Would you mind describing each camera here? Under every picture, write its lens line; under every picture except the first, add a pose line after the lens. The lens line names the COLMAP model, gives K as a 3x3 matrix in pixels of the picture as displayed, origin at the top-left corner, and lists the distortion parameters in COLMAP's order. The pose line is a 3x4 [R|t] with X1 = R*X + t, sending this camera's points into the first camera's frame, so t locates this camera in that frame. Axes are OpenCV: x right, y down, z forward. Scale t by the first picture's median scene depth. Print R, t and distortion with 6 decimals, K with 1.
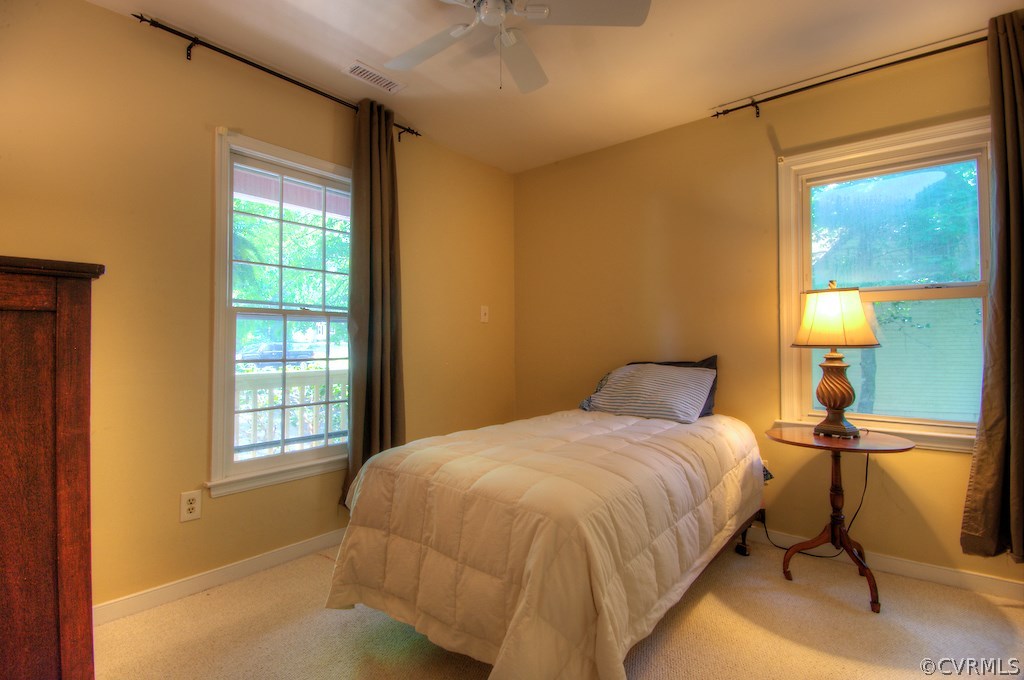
lens RADIAL K [[496.9, 0, 516.1], [0, 496.9, 338.8], [0, 0, 1]] dist [0.036890, -0.045402]
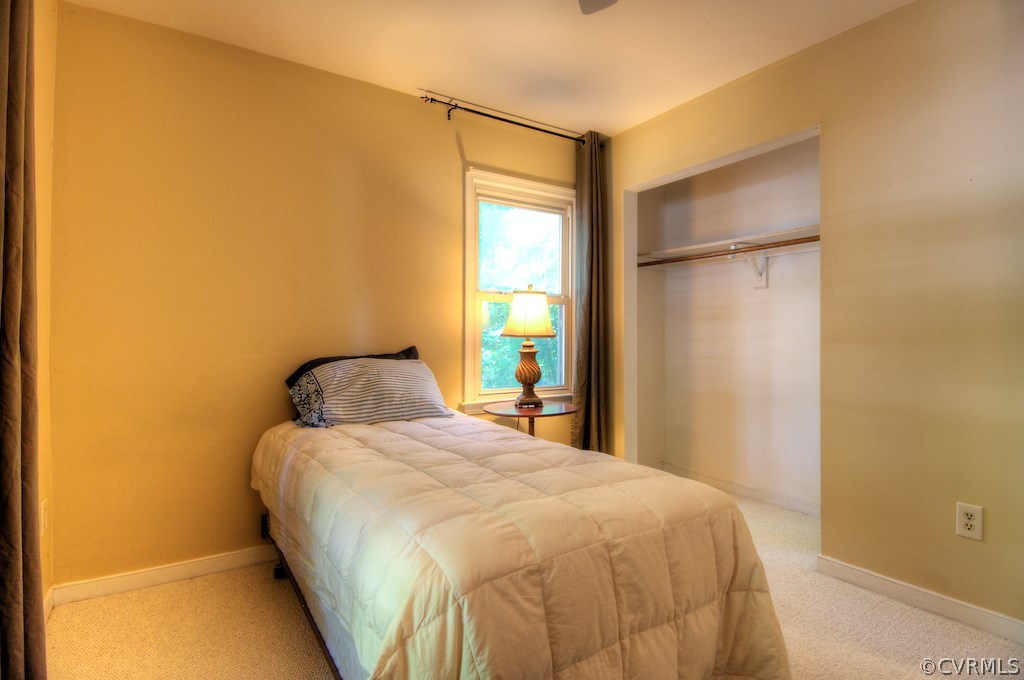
lens RADIAL K [[496.9, 0, 516.1], [0, 496.9, 338.8], [0, 0, 1]] dist [0.036890, -0.045402]
pose [[0.296407, -0.002374, 0.955059, -0.582536], [-0.016071, 0.999843, 0.007472, 0.012200], [-0.954927, -0.017563, 0.296322, 0.650874]]
